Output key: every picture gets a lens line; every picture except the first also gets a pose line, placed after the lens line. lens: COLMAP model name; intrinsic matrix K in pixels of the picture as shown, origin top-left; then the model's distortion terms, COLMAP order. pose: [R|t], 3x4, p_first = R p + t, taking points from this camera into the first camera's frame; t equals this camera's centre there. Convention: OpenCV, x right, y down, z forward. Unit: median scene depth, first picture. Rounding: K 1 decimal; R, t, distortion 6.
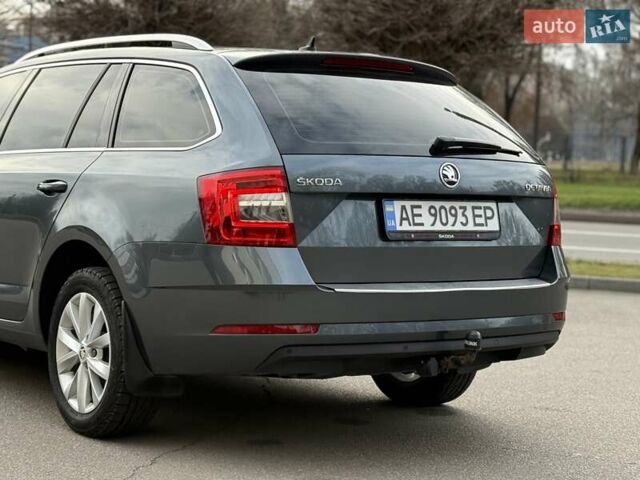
lens RADIAL K [[1377.2, 0, 324.0], [0, 1377.2, 237.6], [0, 0, 1]] dist [0.099022, 0.000000]
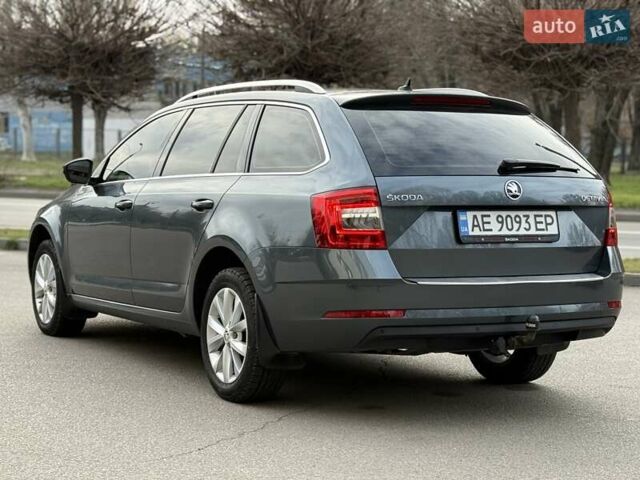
lens RADIAL K [[1377.2, 0, 314.5], [0, 1377.2, 241.9], [0, 0, 1]] dist [0.099022, 0.000000]
pose [[0.991433, -0.012772, -0.129987, 0.072624], [0.012231, 0.999913, -0.004957, 0.005116], [0.130039, 0.003325, 0.991503, -0.247425]]
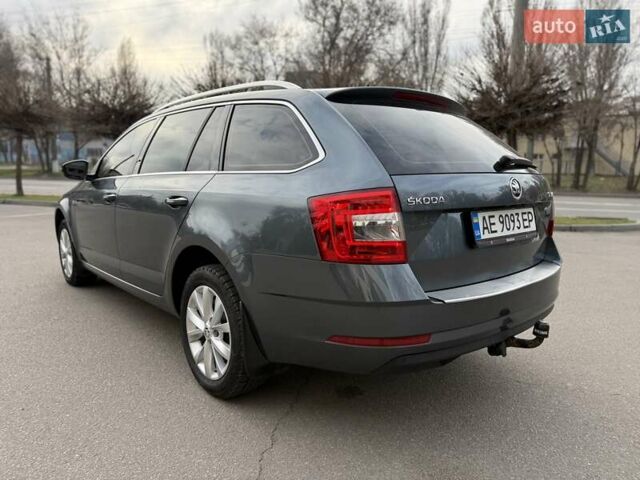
lens RADIAL K [[456.6, 0, 316.2], [0, 456.6, 242.7], [0, 0, 1]] dist [0.048701, -0.047615]
pose [[0.996681, -0.034784, 0.073598, -0.106287], [0.026971, 0.994148, 0.104603, -0.043571], [-0.076806, -0.102271, 0.991787, 0.602266]]
